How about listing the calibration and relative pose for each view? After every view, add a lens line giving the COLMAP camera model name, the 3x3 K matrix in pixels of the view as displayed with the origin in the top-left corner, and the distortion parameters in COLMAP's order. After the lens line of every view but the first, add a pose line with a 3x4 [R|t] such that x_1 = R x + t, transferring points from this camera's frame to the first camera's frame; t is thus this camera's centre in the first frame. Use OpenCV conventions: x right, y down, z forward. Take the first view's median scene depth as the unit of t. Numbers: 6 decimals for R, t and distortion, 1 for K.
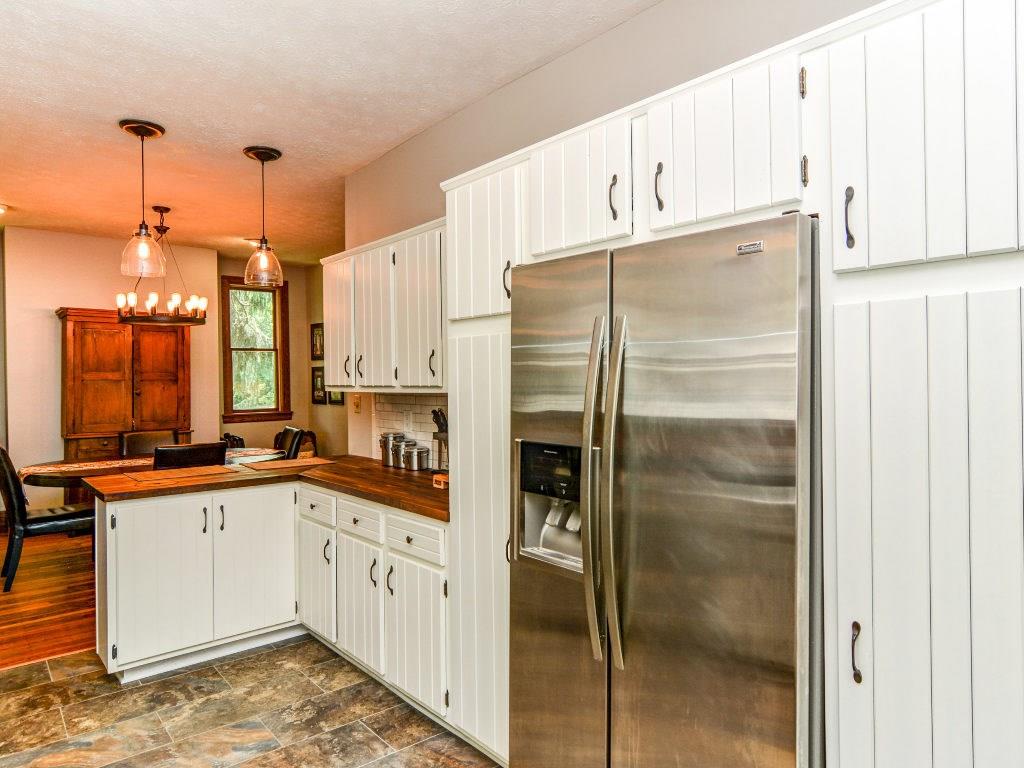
lens RADIAL K [[671.5, 0, 514.7], [0, 671.5, 386.0], [0, 0, 1]] dist [-0.009613, -0.011551]
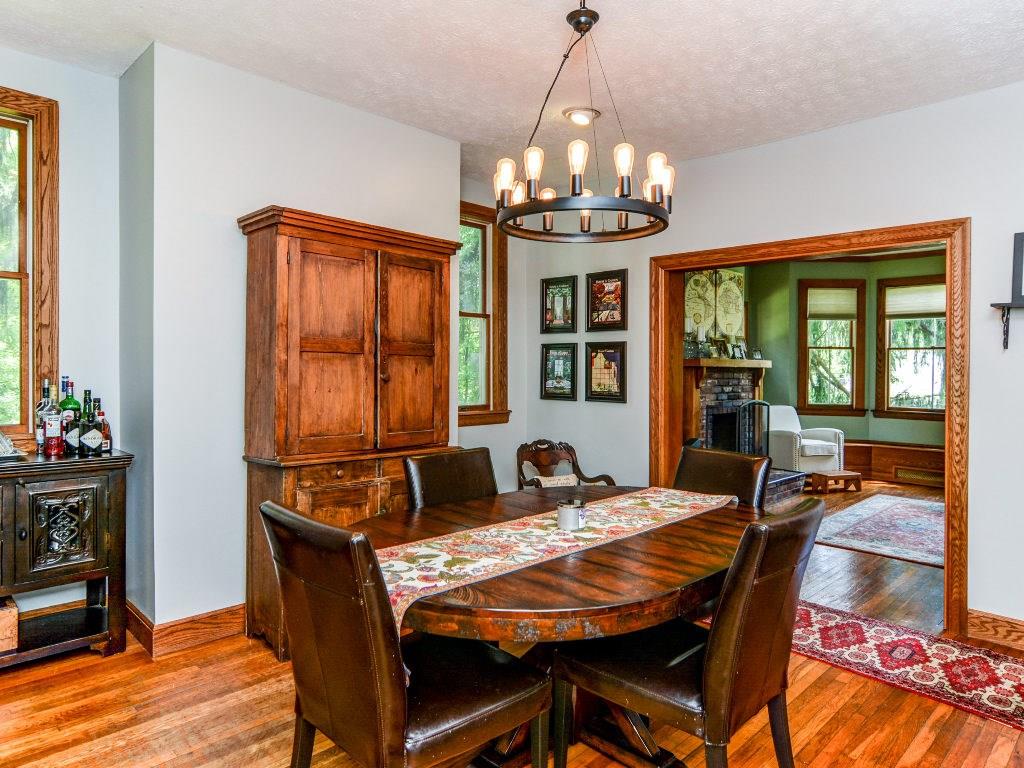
lens RADIAL K [[671.5, 0, 509.4], [0, 671.5, 377.0], [0, 0, 1]] dist [-0.009613, -0.011551]
pose [[0.996022, 0.021830, 0.086388, -0.486676], [-0.021800, 0.999762, -0.001286, 0.007651], [-0.086395, -0.000602, 0.996261, 0.430773]]
